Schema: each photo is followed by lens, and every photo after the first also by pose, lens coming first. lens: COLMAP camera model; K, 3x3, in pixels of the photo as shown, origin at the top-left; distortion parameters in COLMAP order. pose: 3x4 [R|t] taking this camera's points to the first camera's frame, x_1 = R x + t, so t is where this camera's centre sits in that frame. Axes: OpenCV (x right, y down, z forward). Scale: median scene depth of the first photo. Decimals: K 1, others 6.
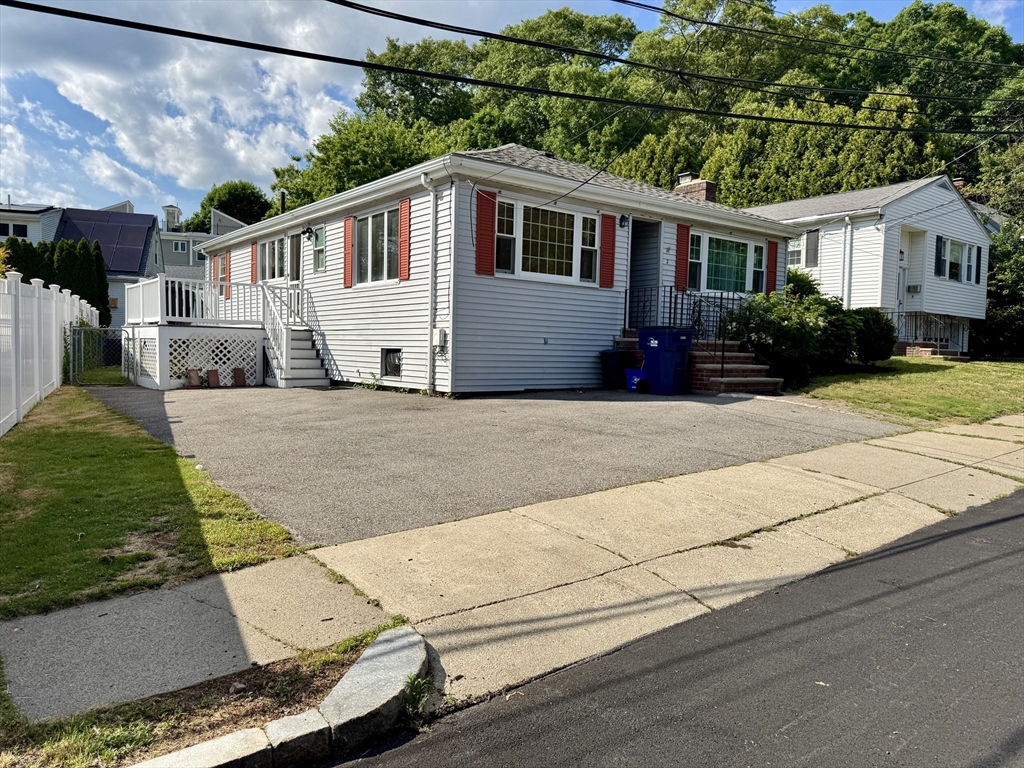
lens RADIAL K [[735.8, 0, 530.3], [0, 735.8, 387.1], [0, 0, 1]] dist [0.036687, -0.042762]
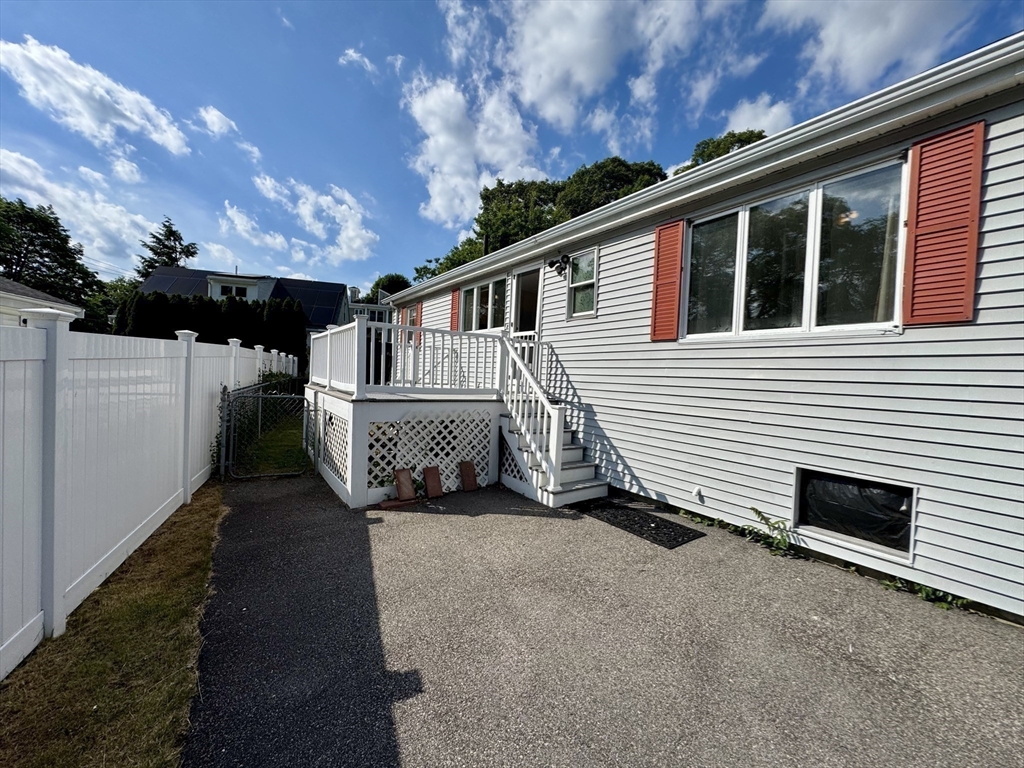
lens RADIAL K [[410.9, 0, 512.9], [0, 410.9, 375.5], [0, 0, 1]] dist [-0.005693, 0.001438]
pose [[0.997447, 0.017761, -0.069163, -0.344252], [-0.021256, 0.998517, -0.050129, -0.088117], [0.068170, 0.051472, 0.996345, 0.663717]]
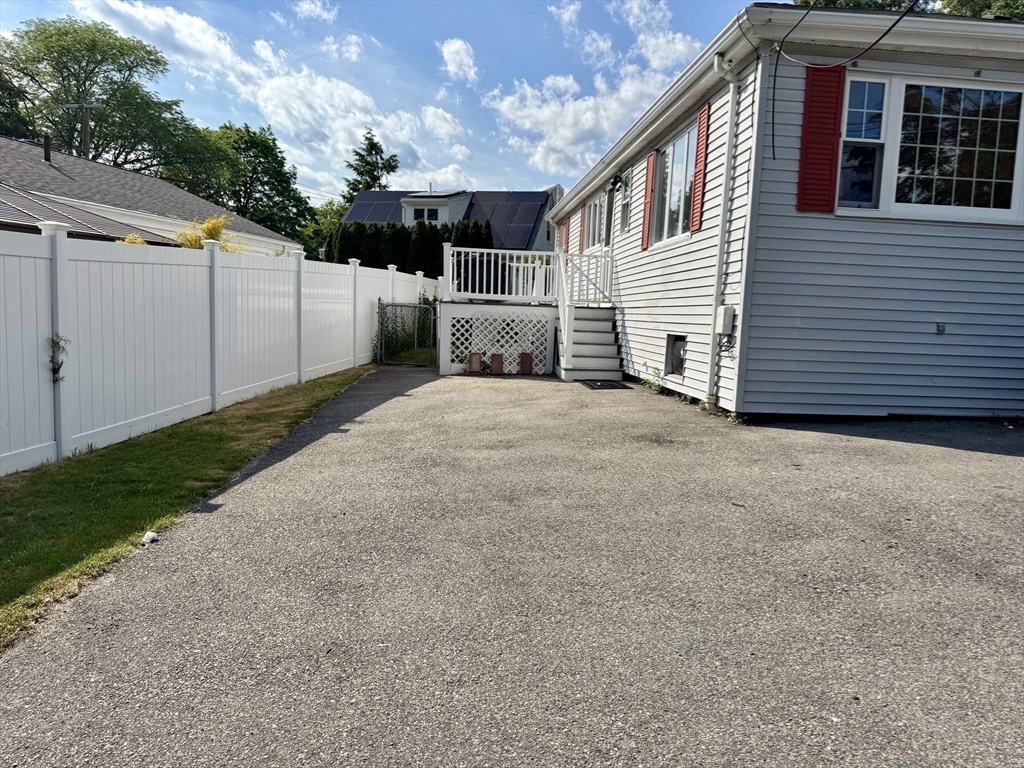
lens RADIAL K [[735.8, 0, 504.6], [0, 735.8, 379.6], [0, 0, 1]] dist [0.036687, -0.042762]
pose [[0.821540, 0.058913, -0.567099, 0.061567], [-0.046833, 0.998259, 0.035860, -0.025536], [0.568224, -0.002901, 0.822869, 0.314180]]
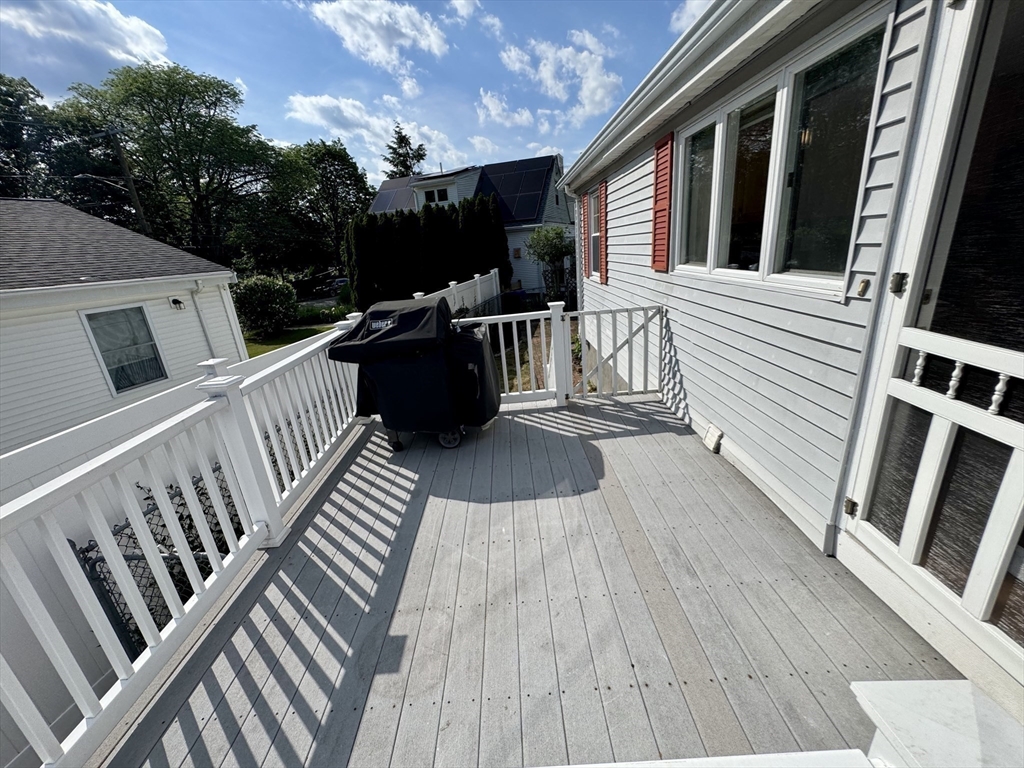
lens RADIAL K [[410.9, 0, 516.0], [0, 410.9, 368.1], [0, 0, 1]] dist [-0.005693, 0.001438]
pose [[0.792947, 0.087120, -0.603030, -0.404610], [0.071709, 0.969502, 0.234357, -0.190221], [0.605056, -0.229076, 0.762516, 1.050121]]
